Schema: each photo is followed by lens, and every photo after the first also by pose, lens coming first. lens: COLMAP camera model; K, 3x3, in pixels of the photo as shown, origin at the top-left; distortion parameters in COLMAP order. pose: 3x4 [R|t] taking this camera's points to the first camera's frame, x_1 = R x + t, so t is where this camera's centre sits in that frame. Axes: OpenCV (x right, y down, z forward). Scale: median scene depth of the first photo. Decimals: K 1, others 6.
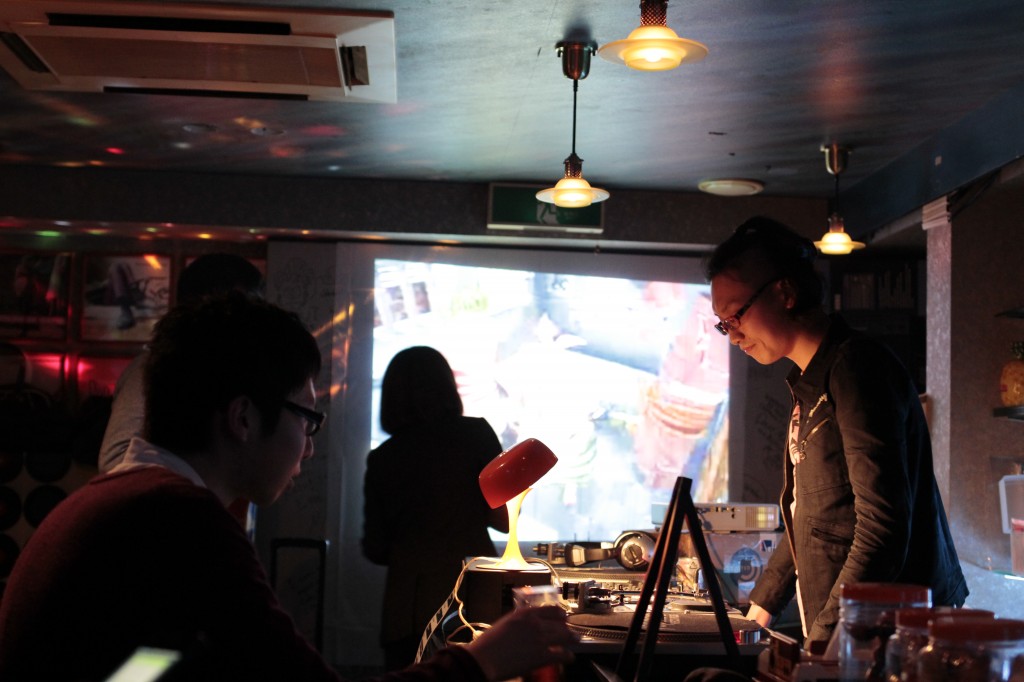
lens RADIAL K [[1655.4, 0, 509.4], [0, 1655.4, 327.0], [0, 0, 1]] dist [-0.026819, -0.046470]
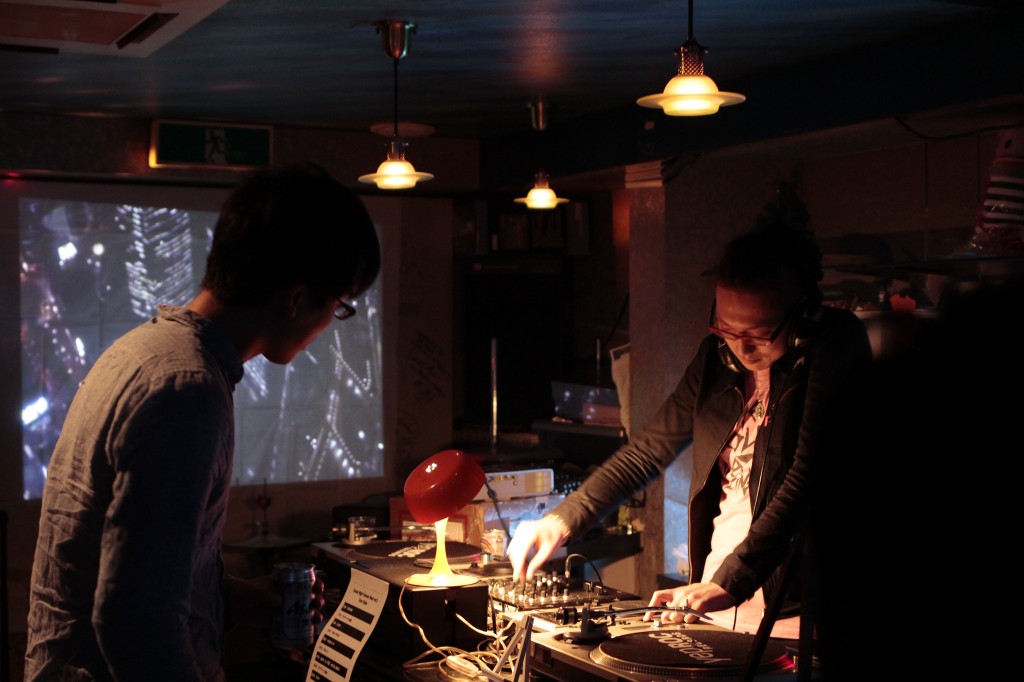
lens RADIAL K [[1651.6, 0, 512.0], [0, 1651.6, 341.0], [0, 0, 1]] dist [0.020297, 0.042614]
pose [[0.932678, -0.027460, 0.359663, -0.206487], [-0.005102, 0.995994, 0.089274, -0.058038], [-0.360673, -0.085099, 0.928802, 0.045141]]
